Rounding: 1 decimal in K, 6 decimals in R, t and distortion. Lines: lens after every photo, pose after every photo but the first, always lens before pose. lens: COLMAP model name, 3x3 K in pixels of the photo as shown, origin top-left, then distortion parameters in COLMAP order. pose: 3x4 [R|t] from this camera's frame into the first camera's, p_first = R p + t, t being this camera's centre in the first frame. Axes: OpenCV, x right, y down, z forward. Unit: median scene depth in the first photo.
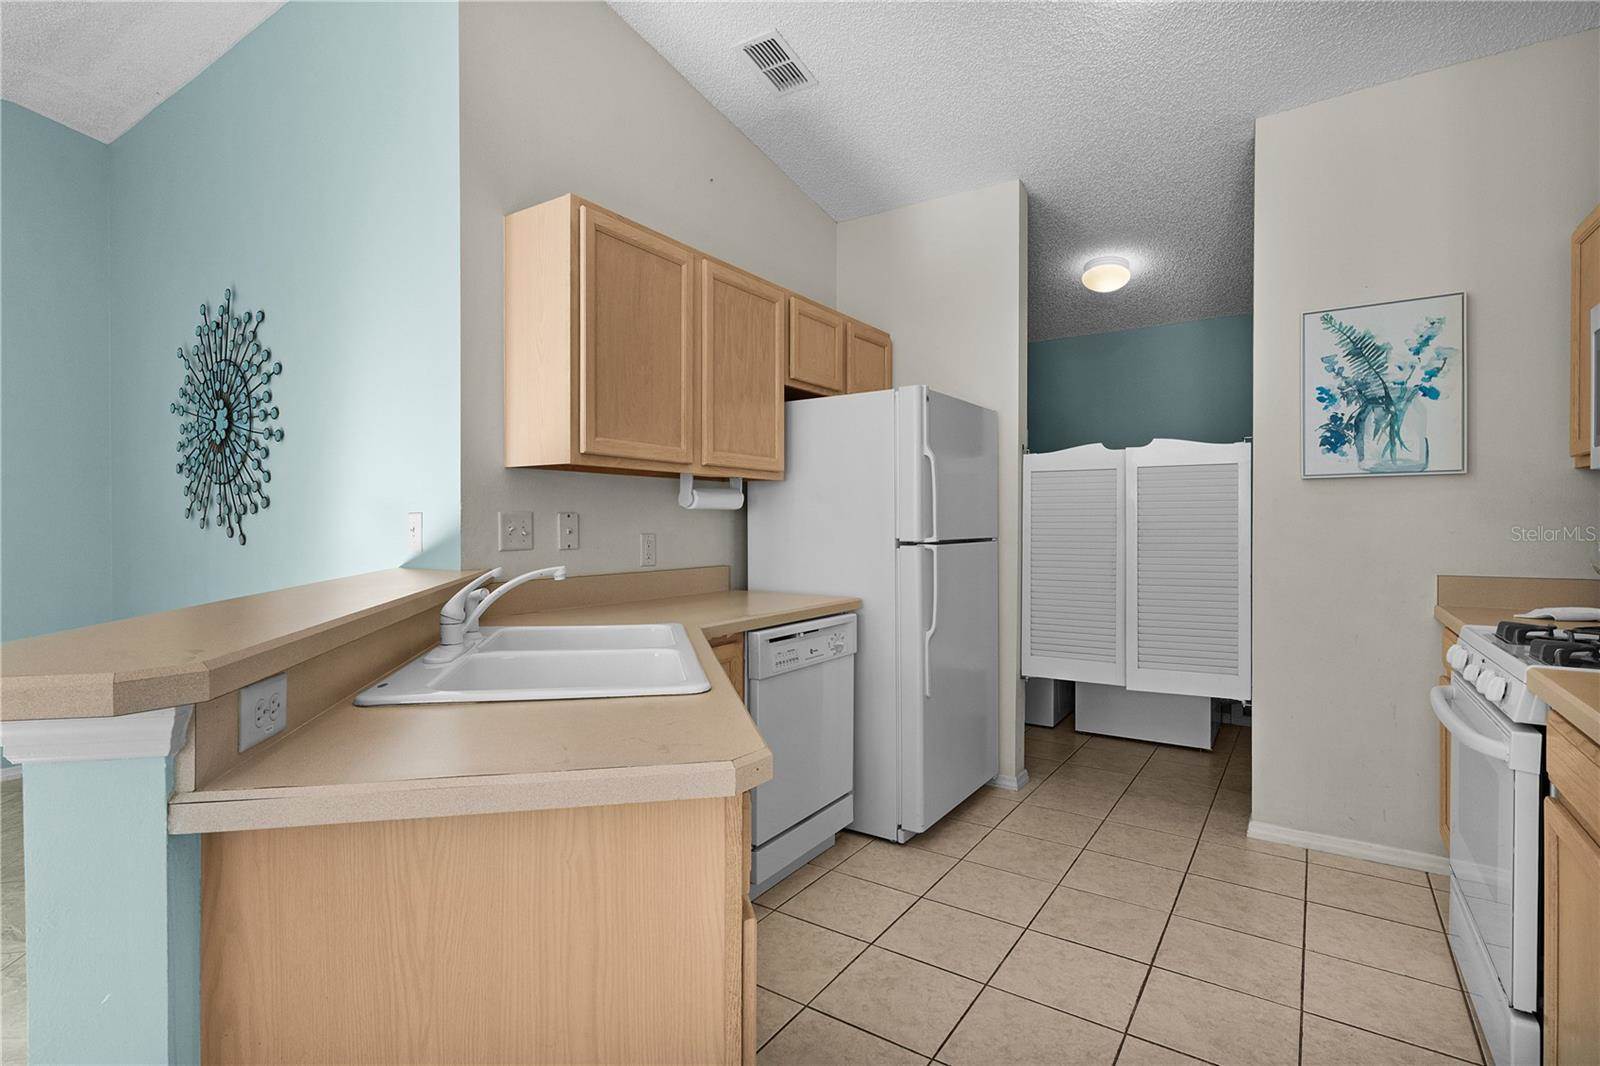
lens RADIAL K [[772.2, 0, 788.6], [0, 772.2, 524.0], [0, 0, 1]] dist [0.003330, 0.000819]
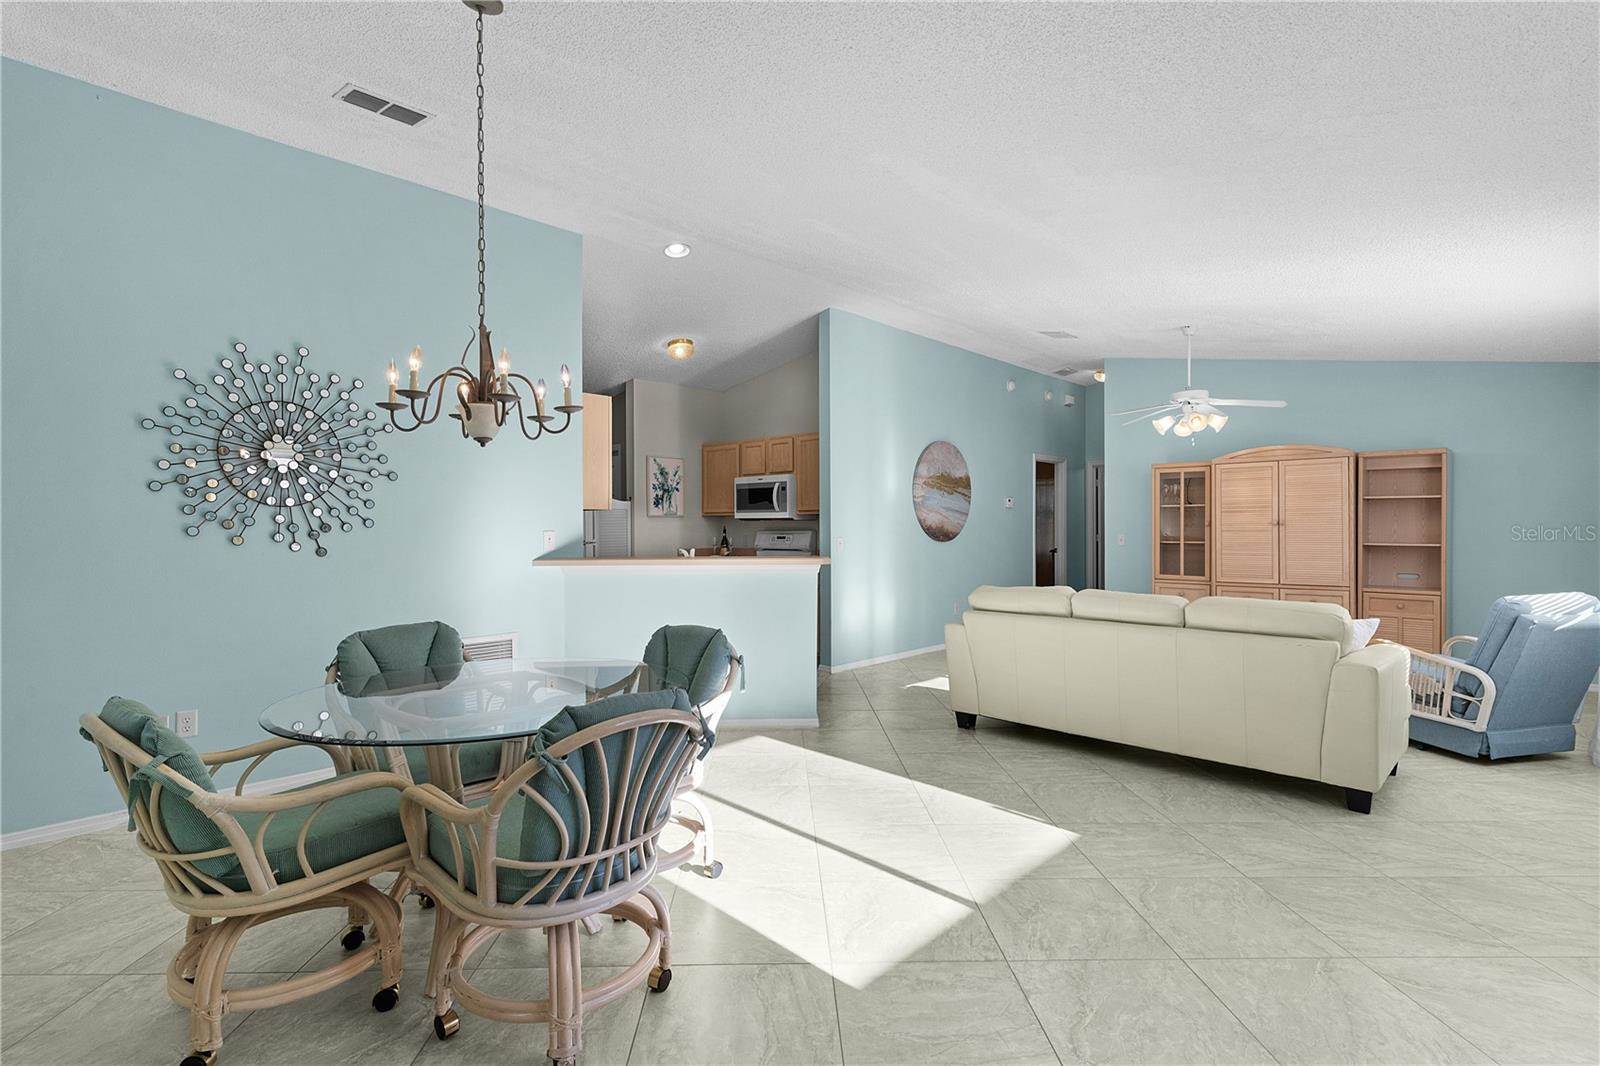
lens RADIAL K [[768.1, 0, 788.2], [0, 768.1, 527.3], [0, 0, 1]] dist [-0.001167, 0.000323]
pose [[0.177598, 0.000002, 0.984103, -1.980535], [0.007153, 0.999974, -0.001293, -0.013661], [-0.984077, 0.007269, 0.177594, 0.032819]]
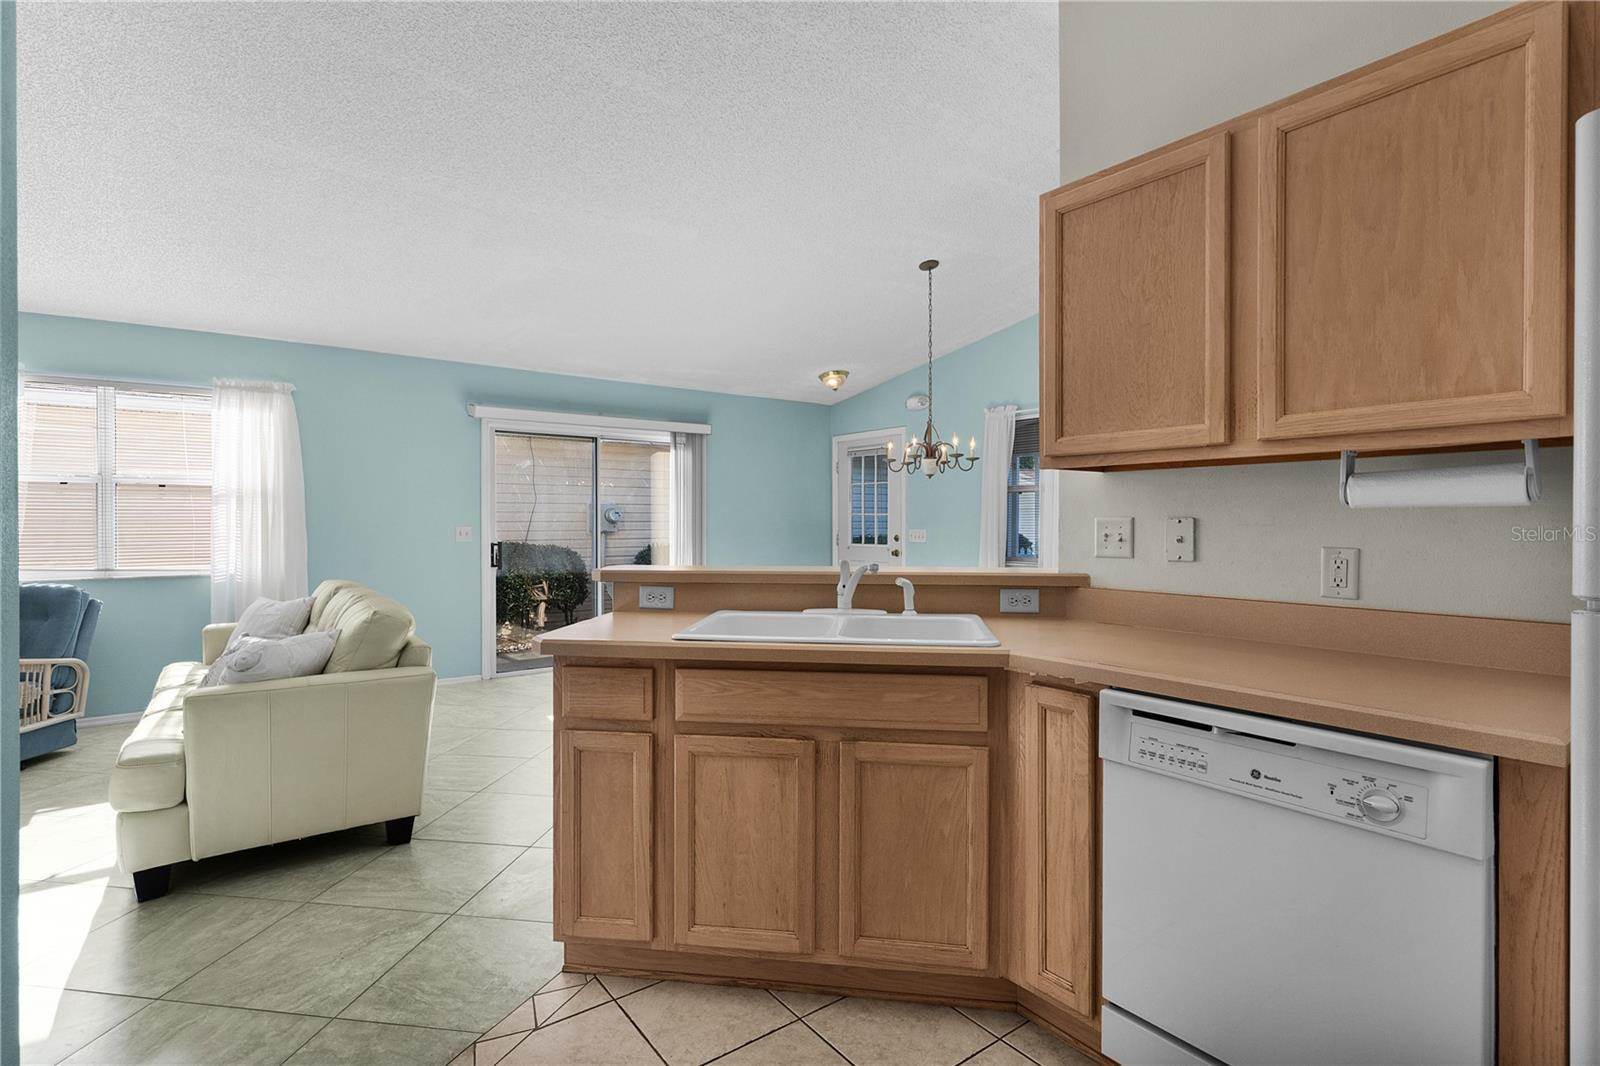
lens RADIAL K [[768.1, 0, 788.2], [0, 768.1, 527.3], [0, 0, 1]] dist [-0.001167, 0.000323]
pose [[-0.330309, 0.007210, -0.943845, 0.590448], [-0.001839, 0.999964, 0.008282, -0.009070], [0.943871, 0.004472, -0.330284, 0.806020]]
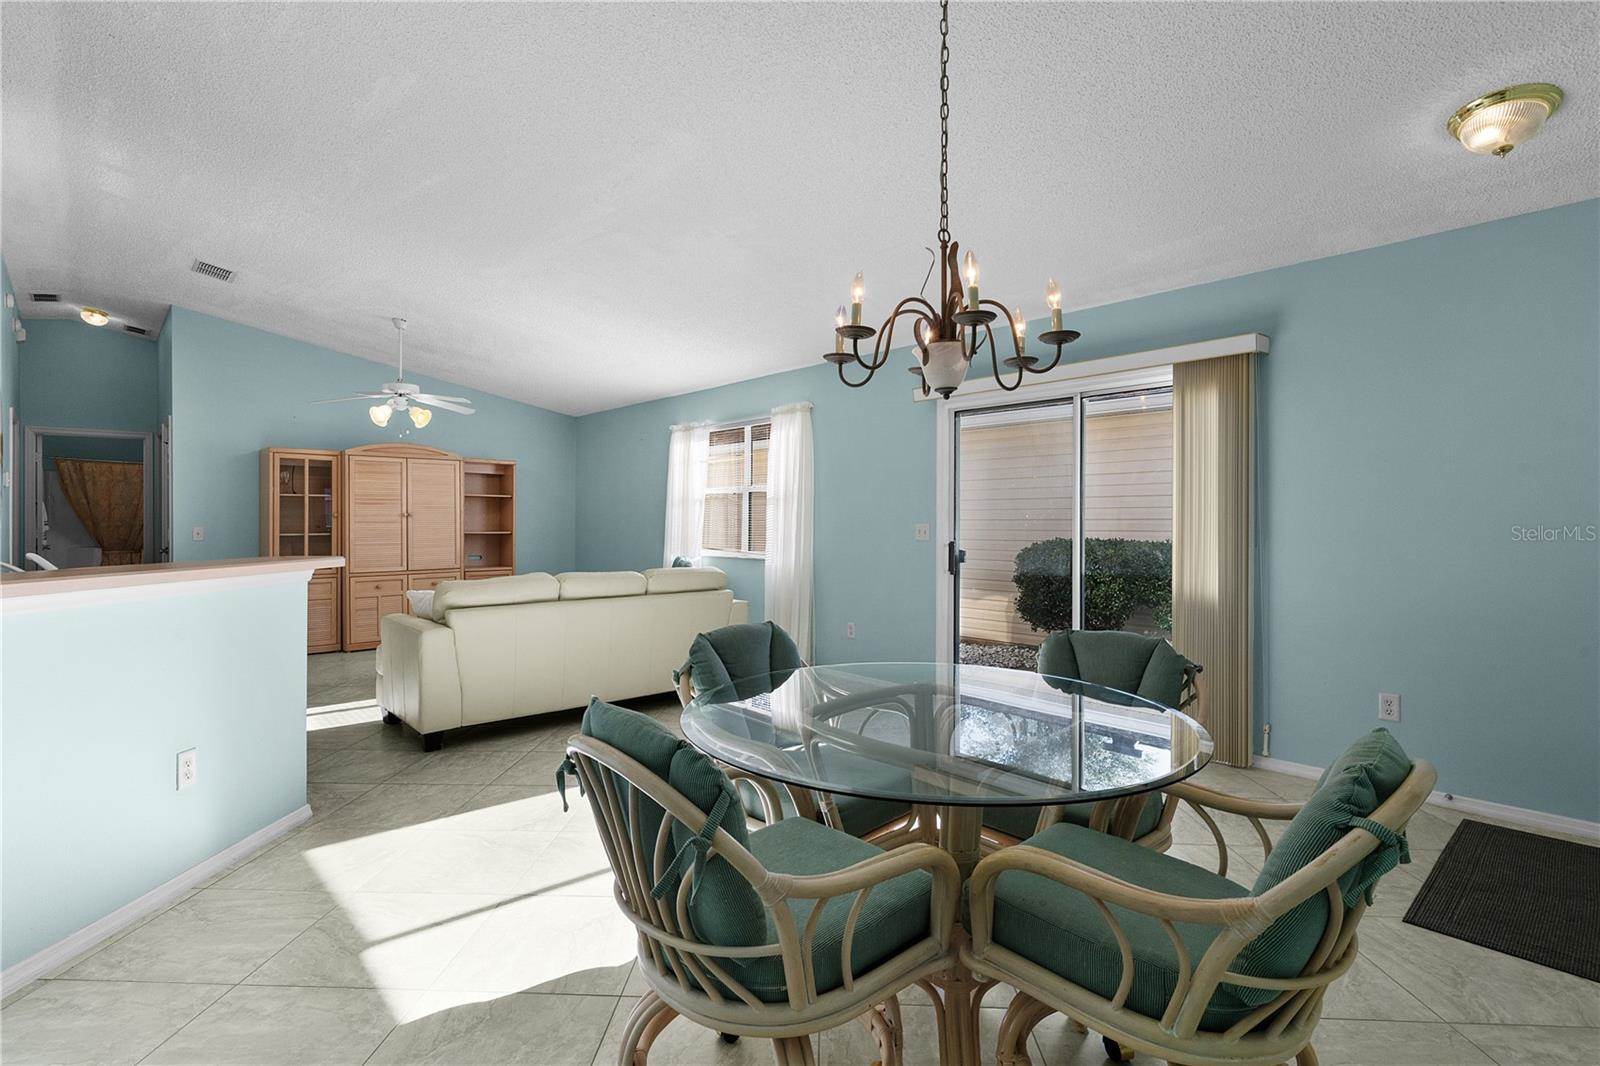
lens RADIAL K [[768.1, 0, 788.2], [0, 768.1, 527.3], [0, 0, 1]] dist [-0.001167, 0.000323]
pose [[-0.972210, -0.001958, 0.234102, -1.232411], [0.000349, 0.999952, 0.009811, -0.002175], [-0.234110, 0.009620, -0.972163, 1.207173]]
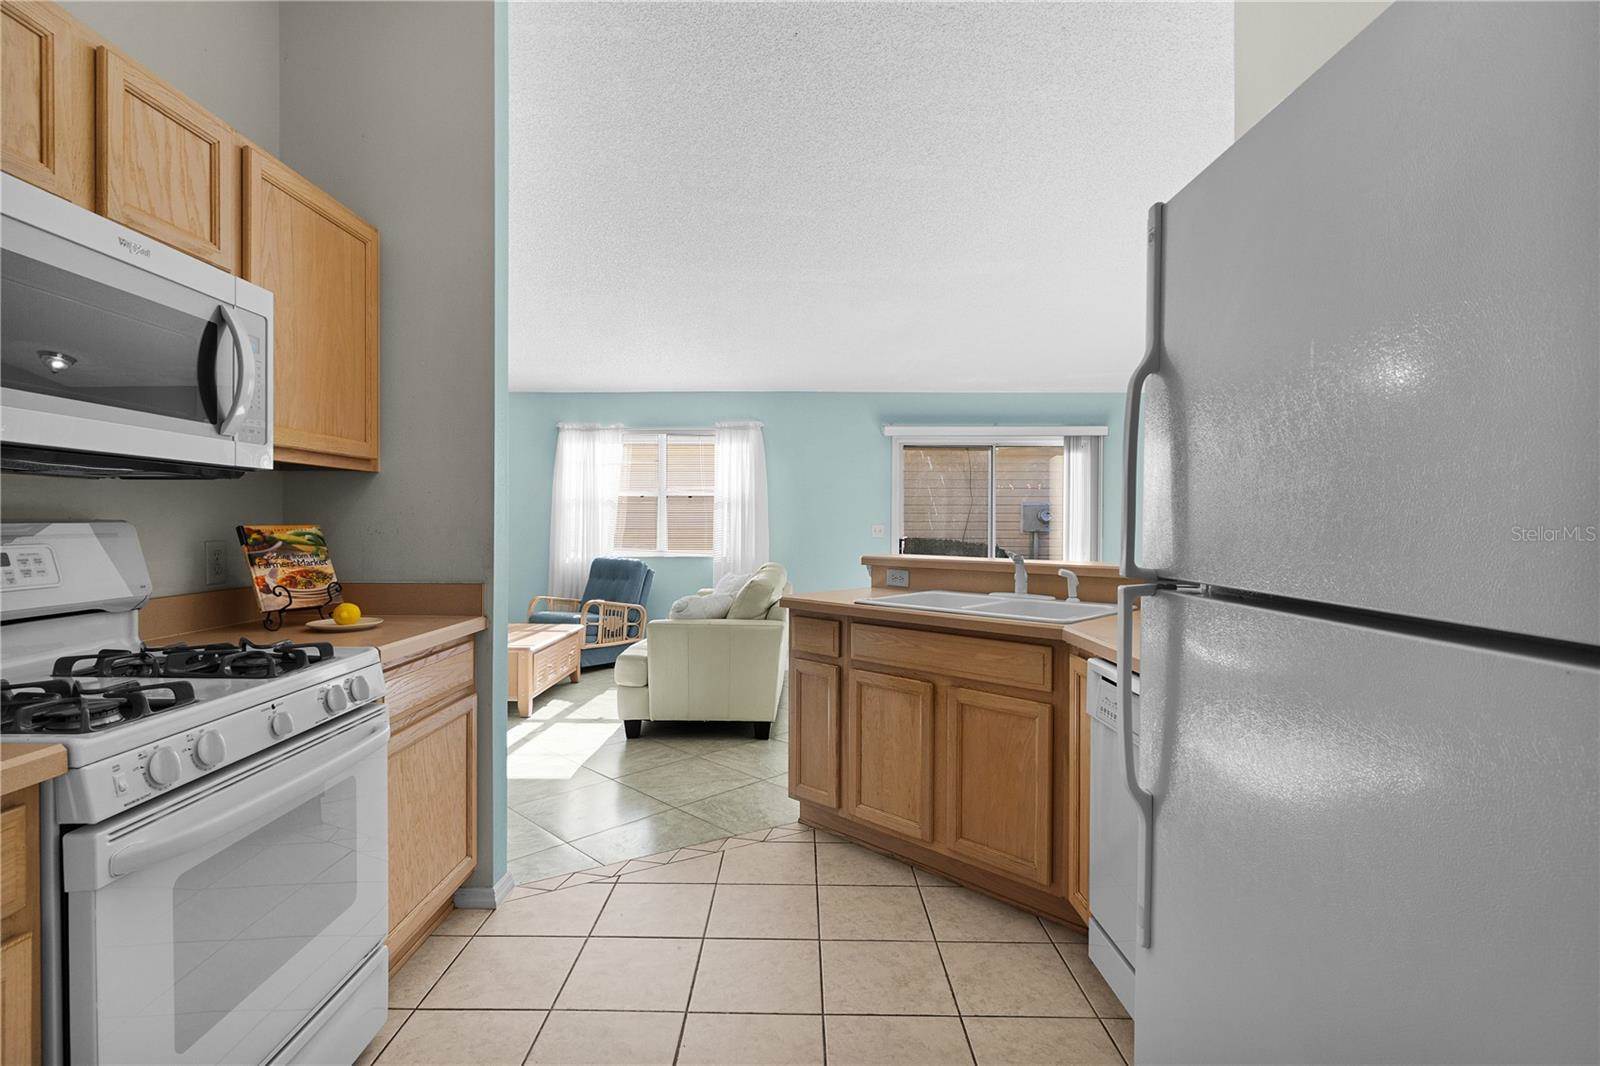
lens RADIAL K [[768.1, 0, 788.2], [0, 768.1, 527.3], [0, 0, 1]] dist [-0.001167, 0.000323]
pose [[-0.833385, 0.002250, -0.552689, 0.588178], [-0.003628, 0.999948, 0.009542, -0.008321], [0.552681, 0.009958, -0.833333, 1.273391]]
